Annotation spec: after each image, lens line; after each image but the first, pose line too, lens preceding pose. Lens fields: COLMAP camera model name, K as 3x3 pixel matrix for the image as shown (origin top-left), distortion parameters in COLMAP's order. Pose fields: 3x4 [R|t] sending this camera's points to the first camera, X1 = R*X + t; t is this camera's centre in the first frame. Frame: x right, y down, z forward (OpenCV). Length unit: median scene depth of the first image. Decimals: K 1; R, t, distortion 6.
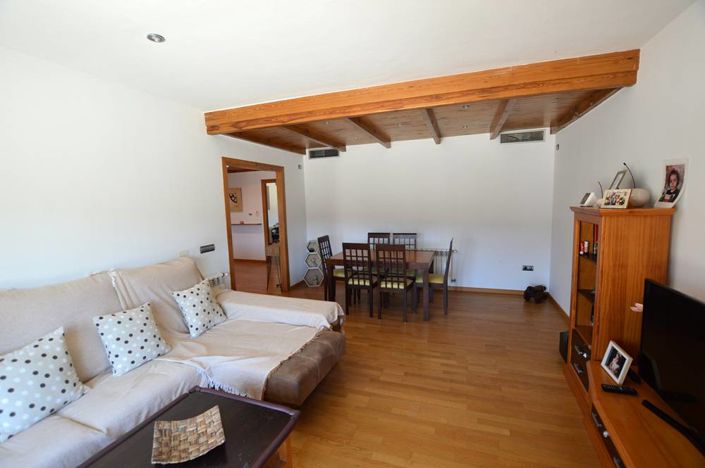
lens RADIAL K [[320.5, 0, 352.5], [0, 320.5, 234.0], [0, 0, 1]] dist [-0.013114, 0.000499]
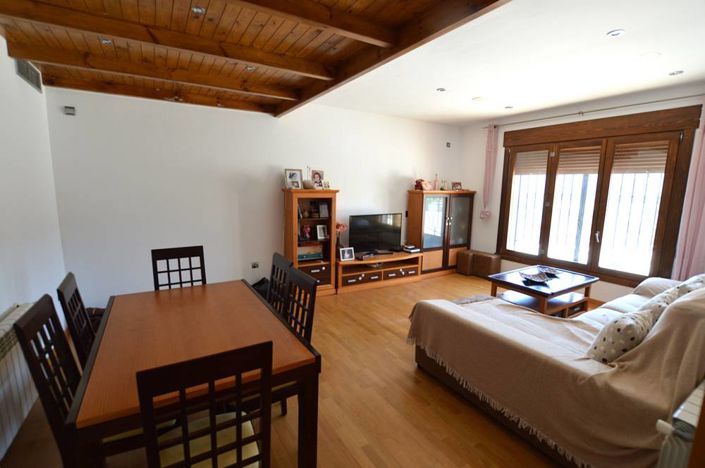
lens RADIAL K [[320.5, 0, 352.5], [0, 320.5, 234.0], [0, 0, 1]] dist [-0.013114, 0.000499]
pose [[-0.780047, -0.081874, 0.620341, -0.646724], [0.063799, 0.975829, 0.209015, -0.233003], [-0.622460, 0.202619, -0.755969, 2.634767]]
